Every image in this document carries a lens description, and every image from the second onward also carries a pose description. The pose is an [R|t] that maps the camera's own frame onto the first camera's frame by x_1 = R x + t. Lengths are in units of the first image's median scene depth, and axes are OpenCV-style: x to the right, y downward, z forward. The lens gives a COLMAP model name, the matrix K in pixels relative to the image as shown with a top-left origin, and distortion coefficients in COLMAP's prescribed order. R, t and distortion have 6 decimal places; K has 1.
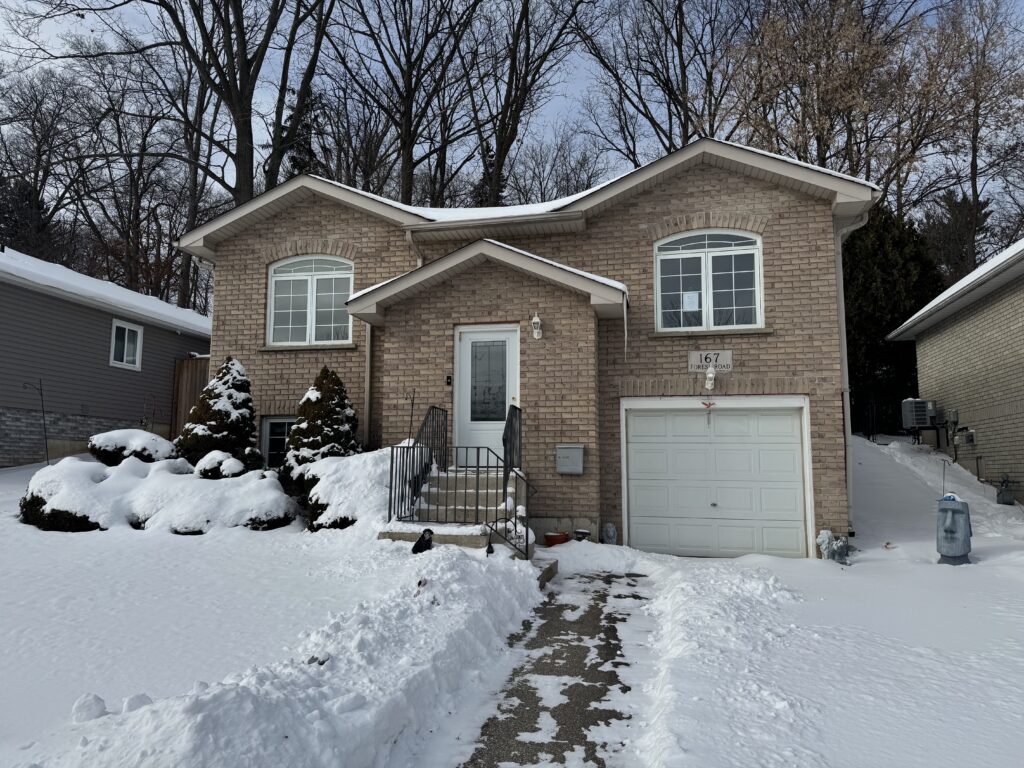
lens RADIAL K [[709.7, 0, 506.8], [0, 709.7, 391.4], [0, 0, 1]] dist [0.062635, -0.075297]
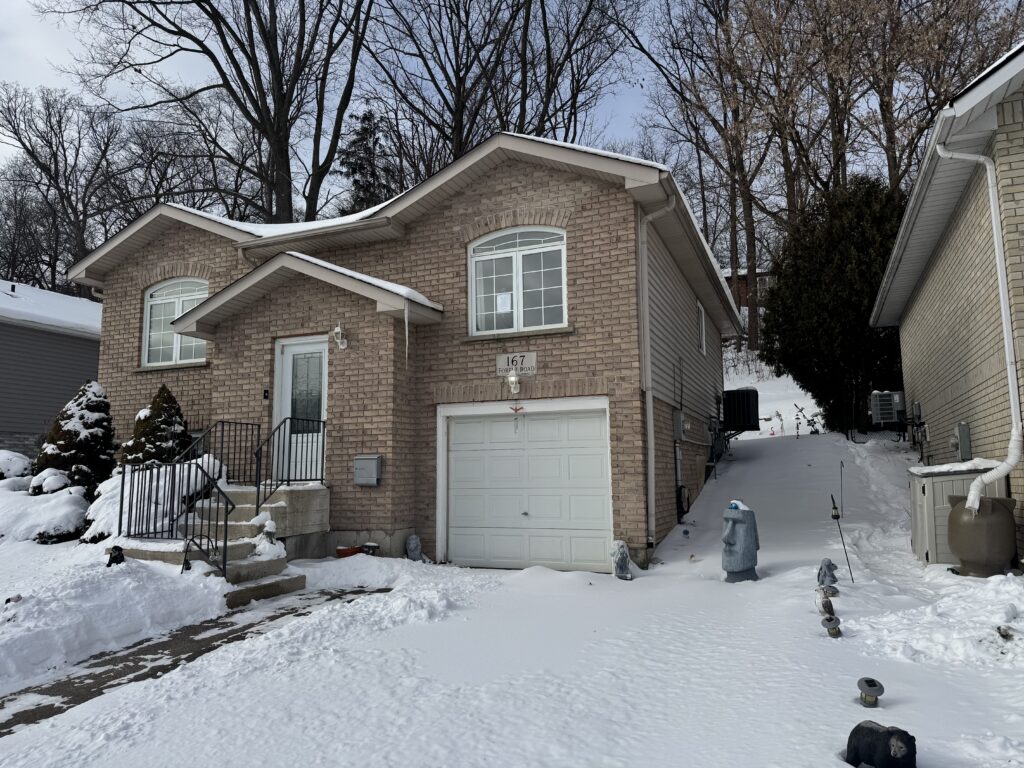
lens RADIAL K [[709.7, 0, 514.0], [0, 709.7, 381.7], [0, 0, 1]] dist [0.062635, -0.075297]
pose [[0.984473, -0.040630, -0.170768, 0.442214], [0.037190, 0.999037, -0.023296, 0.003513], [0.171550, 0.016584, 0.985036, 0.059376]]
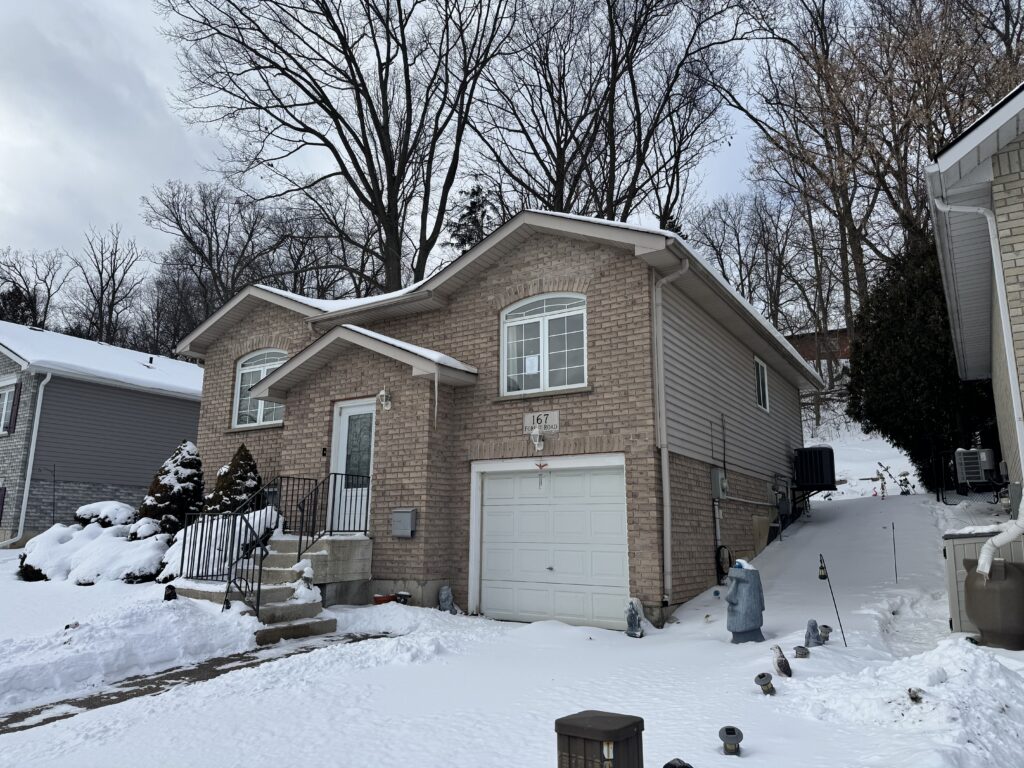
lens RADIAL K [[709.7, 0, 509.6], [0, 709.7, 378.9], [0, 0, 1]] dist [0.062635, -0.075297]
pose [[0.938578, -0.073268, -0.337198, 0.583717], [0.036325, 0.992747, -0.114599, 0.009647], [0.343149, 0.095311, 0.934433, 0.040853]]
